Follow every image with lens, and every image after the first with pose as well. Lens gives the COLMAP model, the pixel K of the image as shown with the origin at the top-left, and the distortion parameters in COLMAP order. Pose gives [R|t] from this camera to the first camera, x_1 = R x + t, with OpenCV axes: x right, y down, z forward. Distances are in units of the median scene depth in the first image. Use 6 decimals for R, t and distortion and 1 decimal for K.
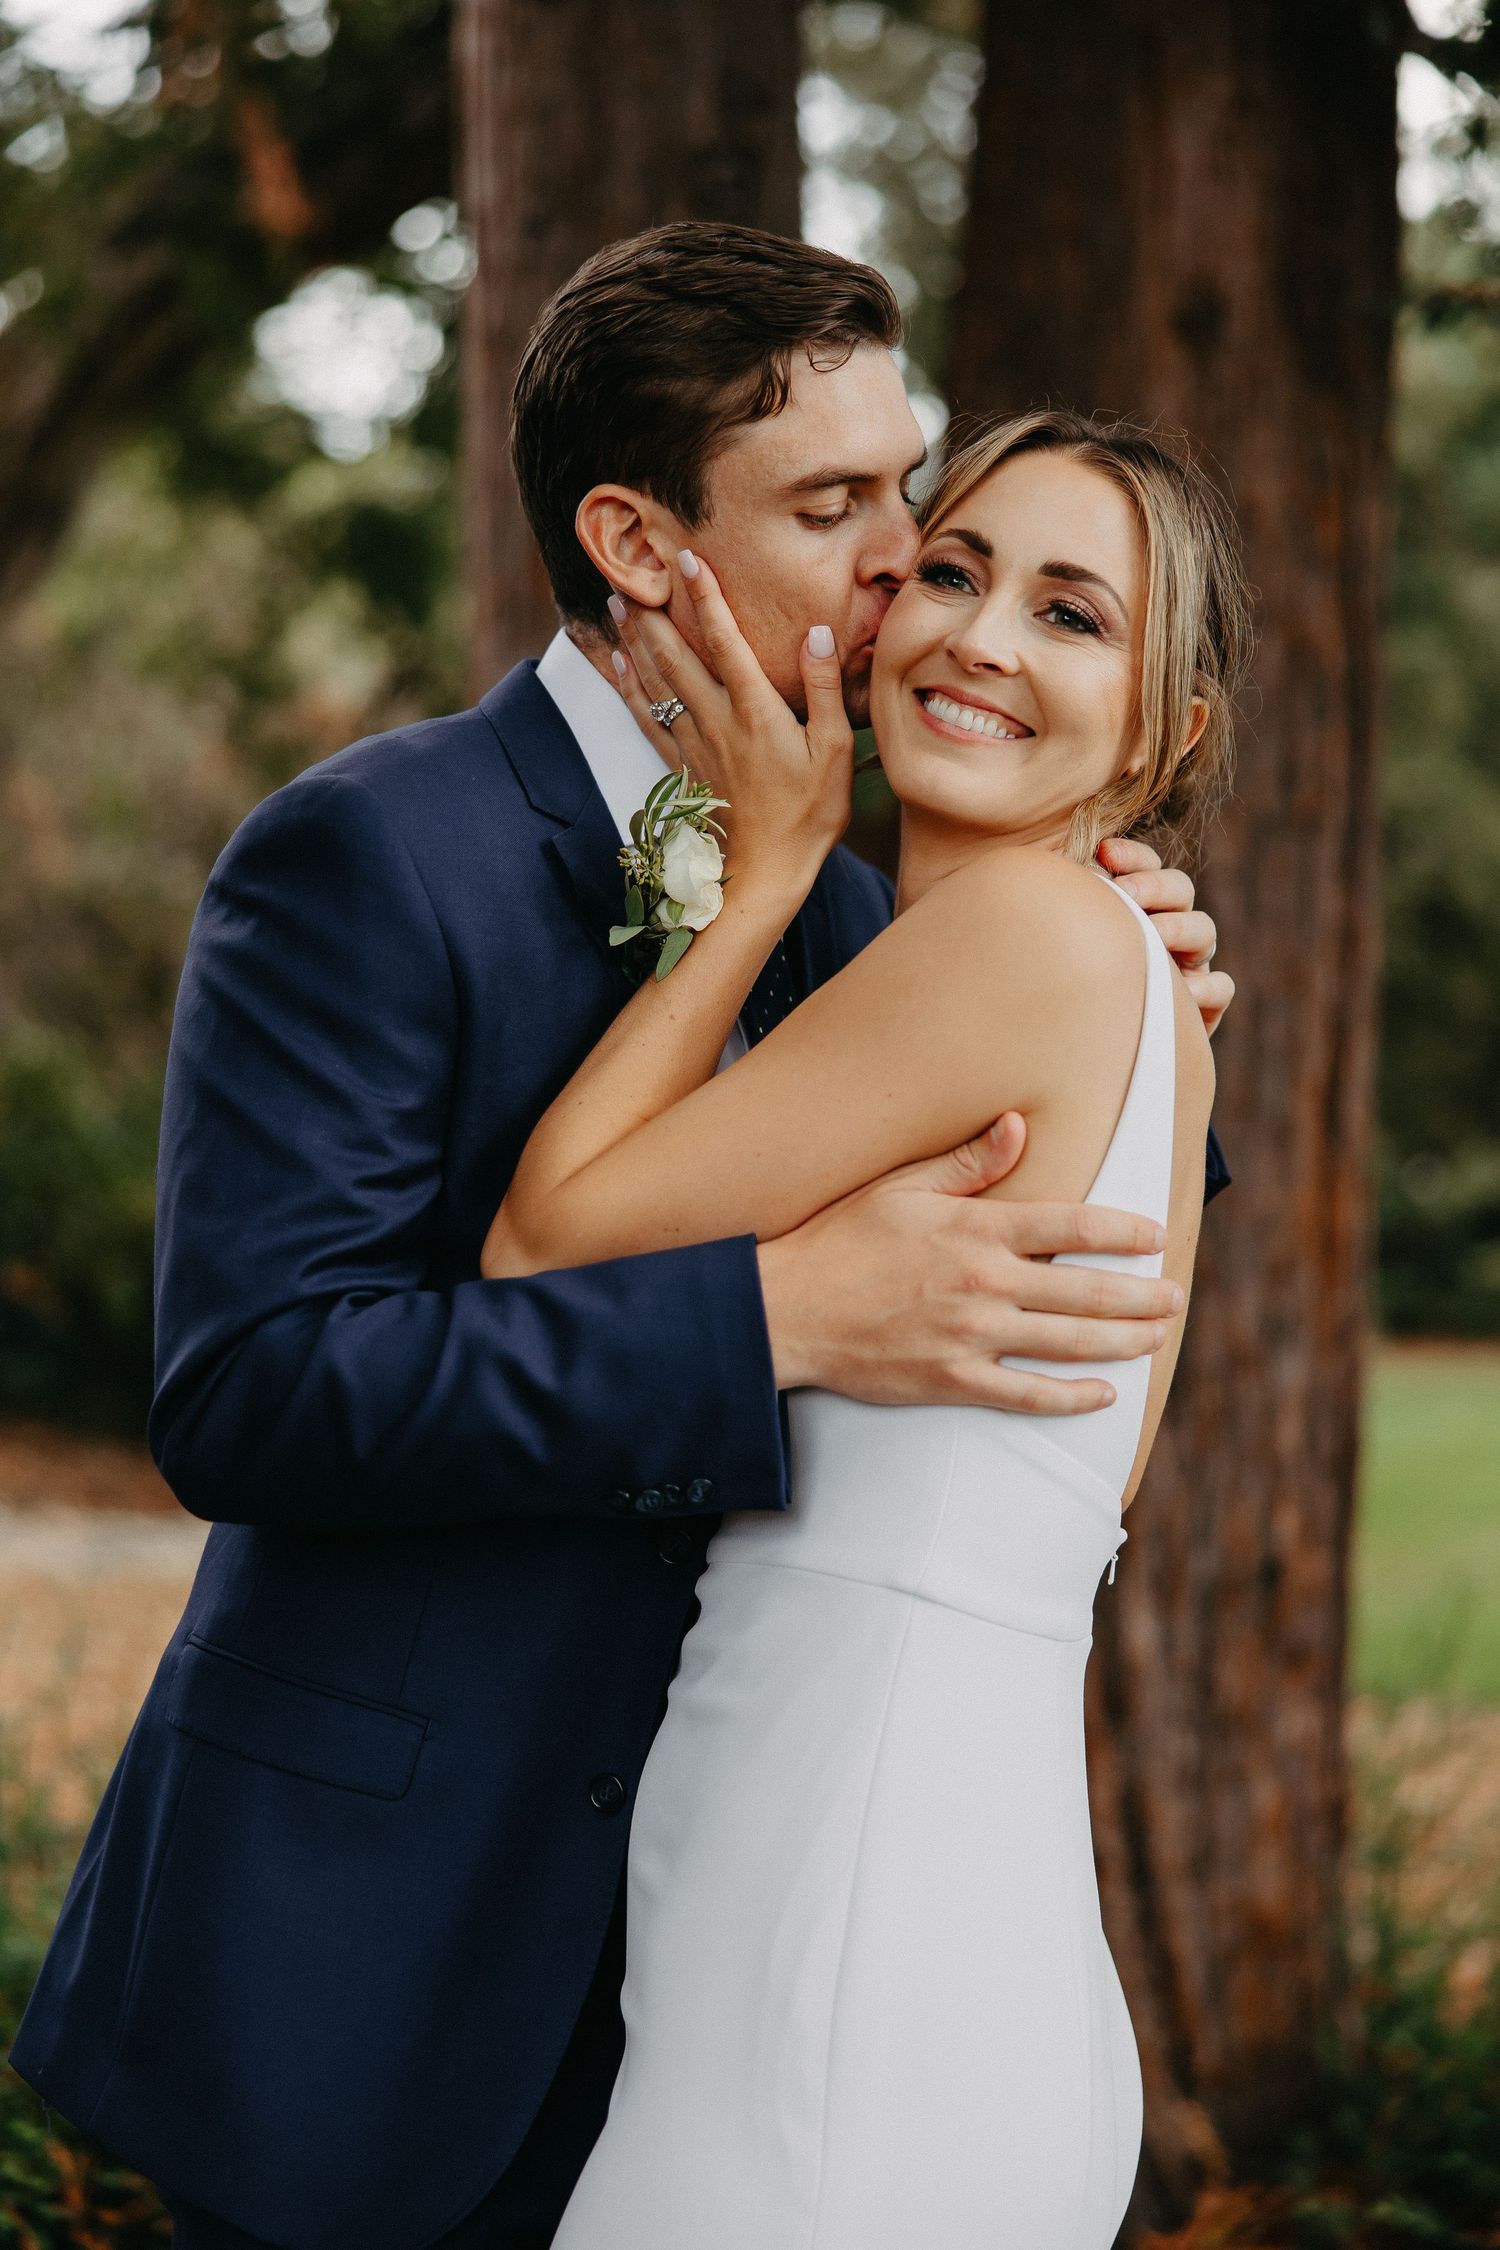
lens RADIAL K [[3175.9, 0, 752.3], [0, 3175.9, 1169.4], [0, 0, 1]] dist [-0.001908, -0.022937]
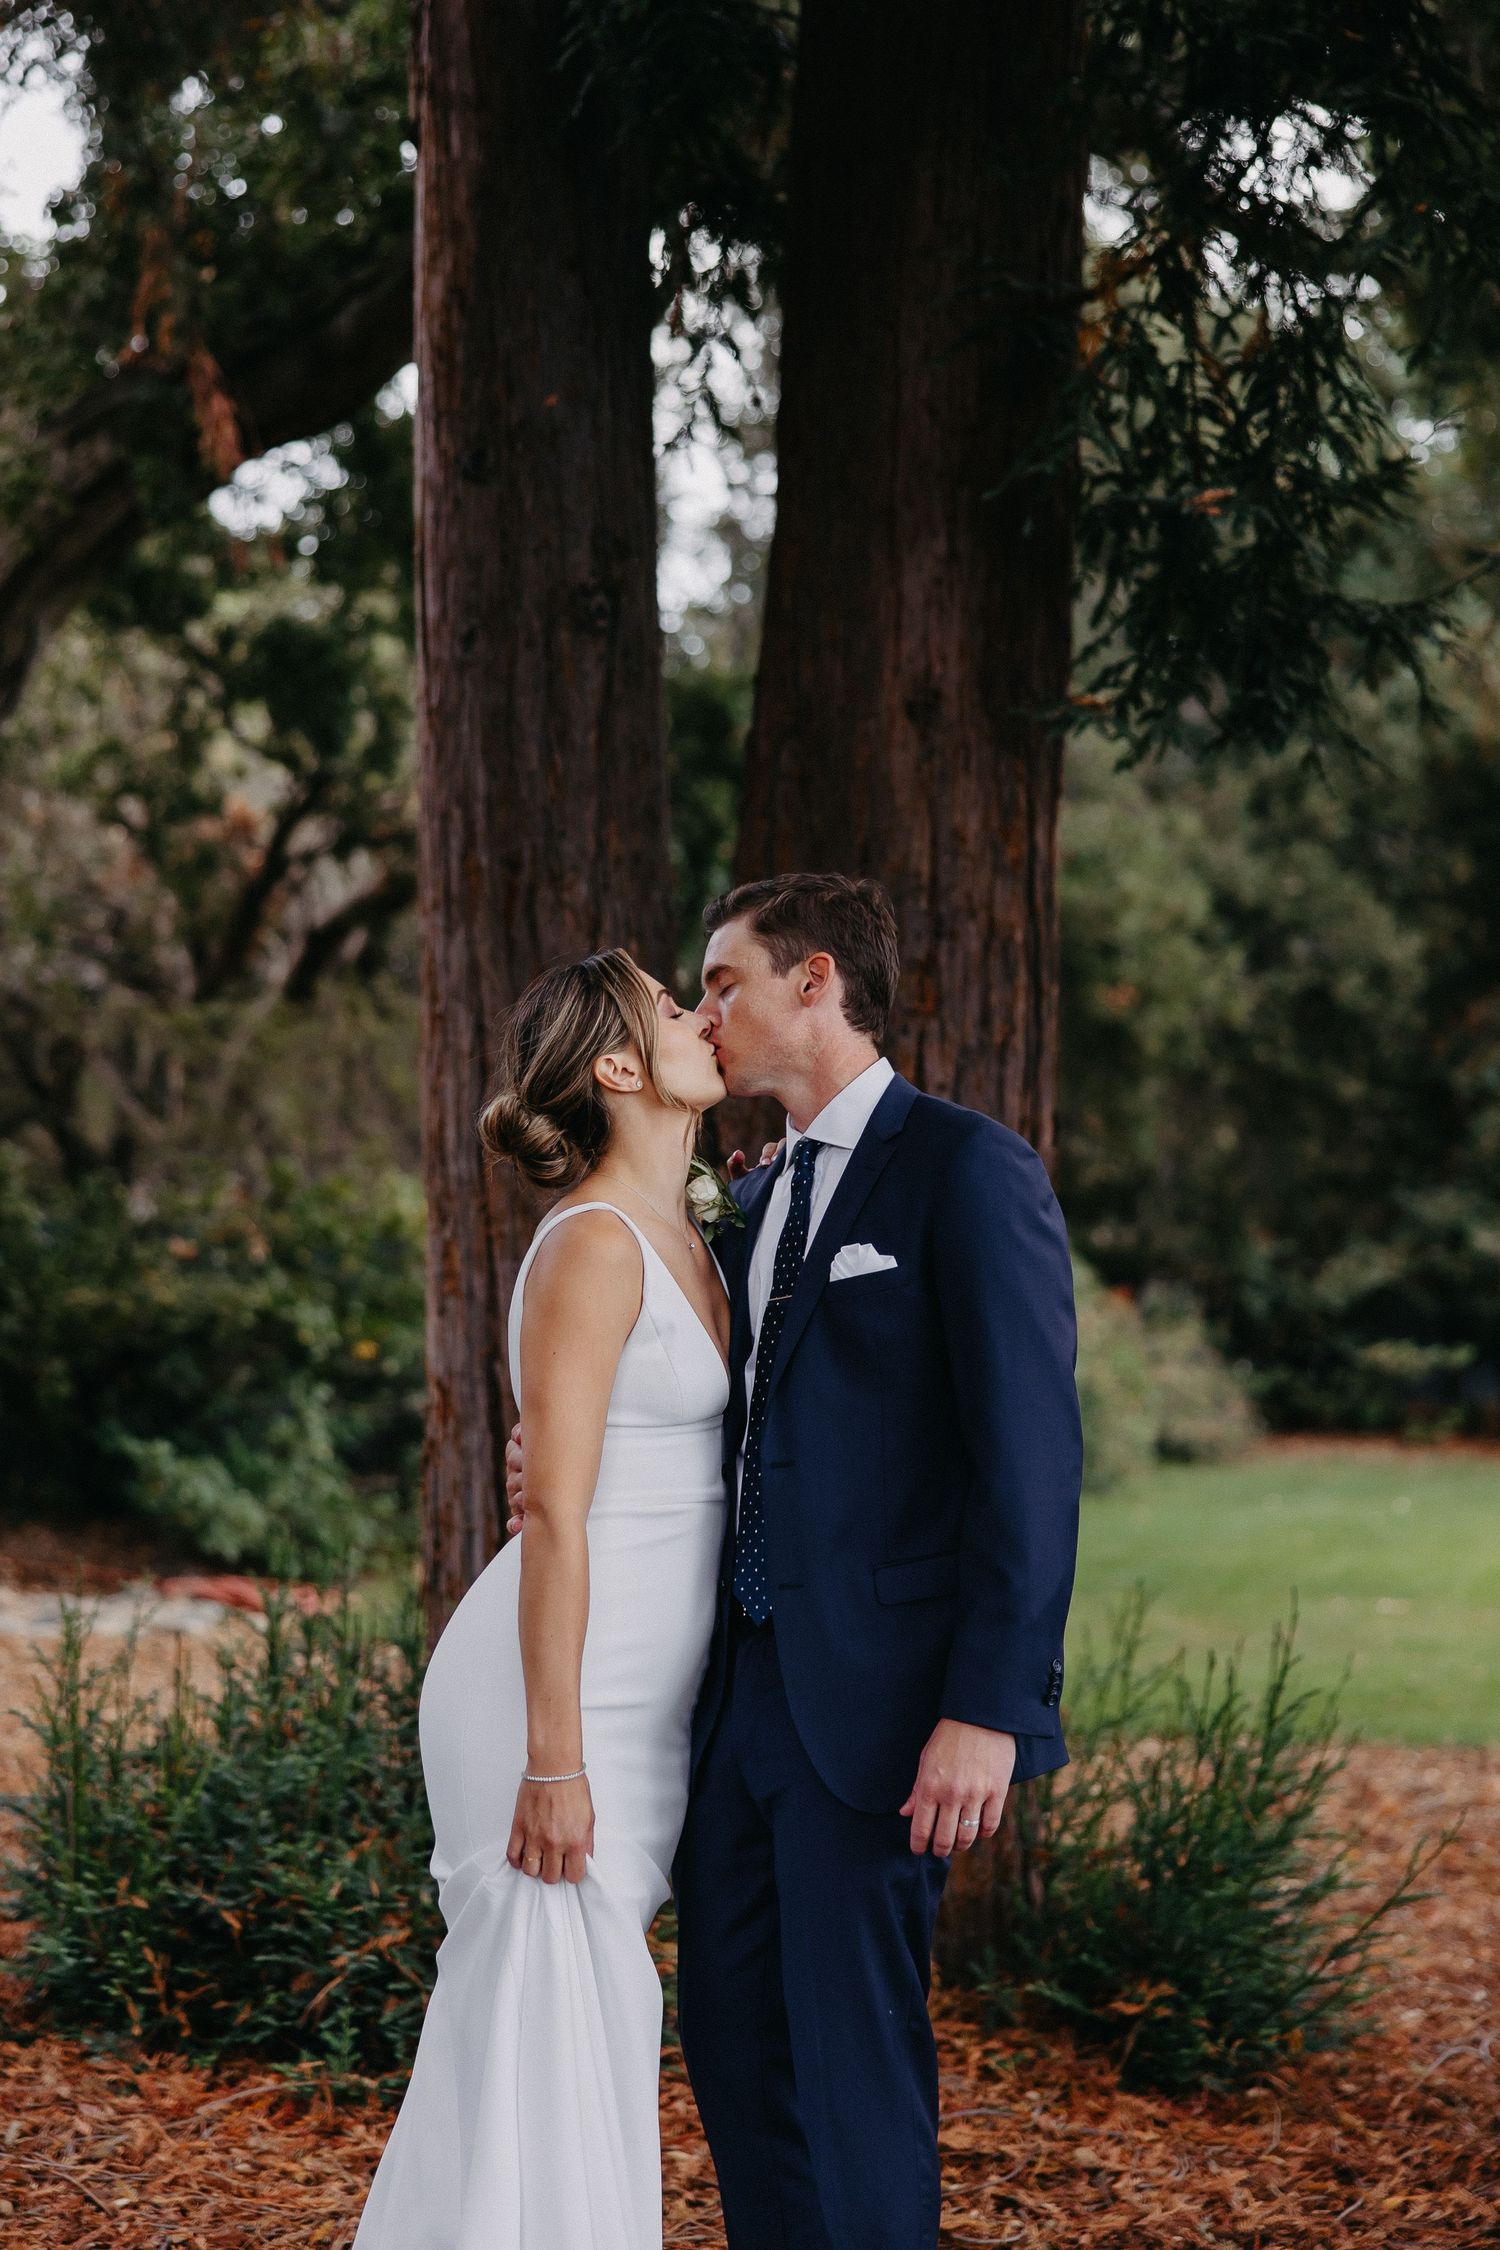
lens RADIAL K [[4129.8, 0, 739.5], [0, 4129.8, 1021.2], [0, 0, 1]] dist [-0.006047, -0.021929]
pose [[0.999913, 0.000097, 0.013228, 0.030597], [0.000574, 0.998713, -0.050712, -0.025983], [-0.013216, 0.050715, 0.998626, -0.876168]]
